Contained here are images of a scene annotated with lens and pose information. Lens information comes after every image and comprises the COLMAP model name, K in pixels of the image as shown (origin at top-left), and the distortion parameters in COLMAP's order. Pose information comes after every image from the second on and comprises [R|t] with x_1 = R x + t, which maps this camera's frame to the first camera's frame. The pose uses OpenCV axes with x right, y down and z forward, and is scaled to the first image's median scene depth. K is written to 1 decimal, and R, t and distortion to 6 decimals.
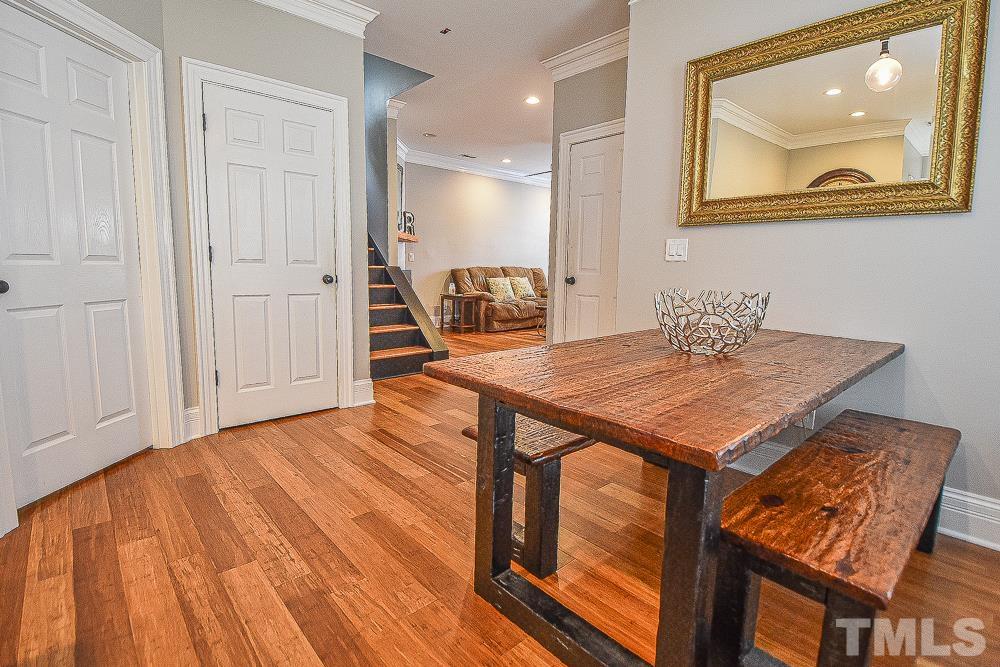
lens RADIAL K [[473.8, 0, 500.3], [0, 473.8, 329.5], [0, 0, 1]] dist [-0.011212, -0.000605]
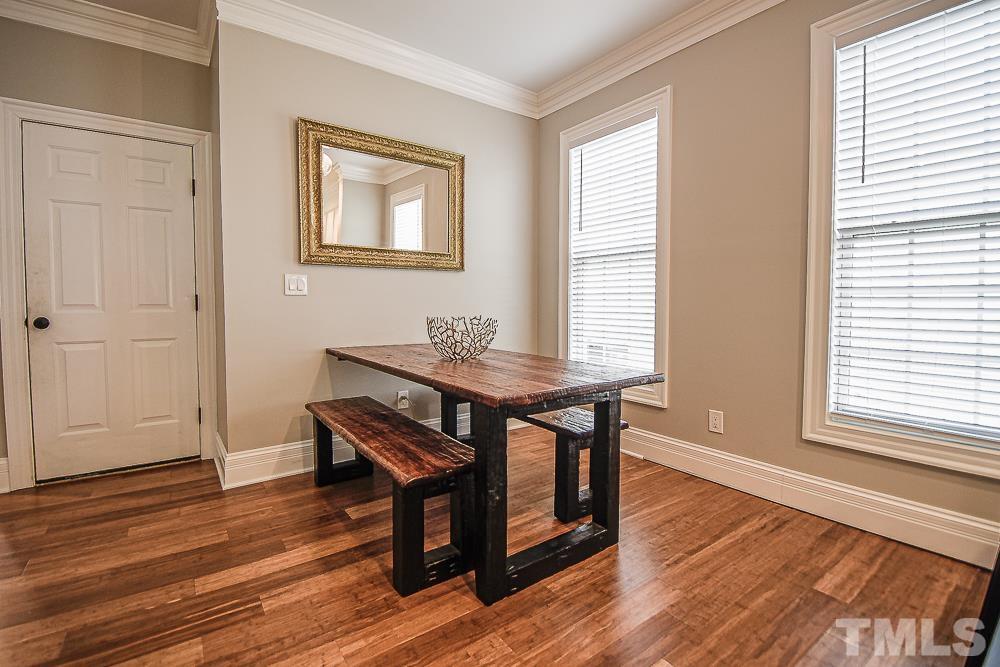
lens RADIAL K [[444.2, 0, 495.6], [0, 444.2, 324.5], [0, 0, 1]] dist [-0.015588, -0.000110]
pose [[0.121551, -0.069970, 0.990116, -0.391911], [0.131405, 0.989867, 0.053821, -0.051836], [-0.983849, 0.123564, 0.129514, 0.302342]]
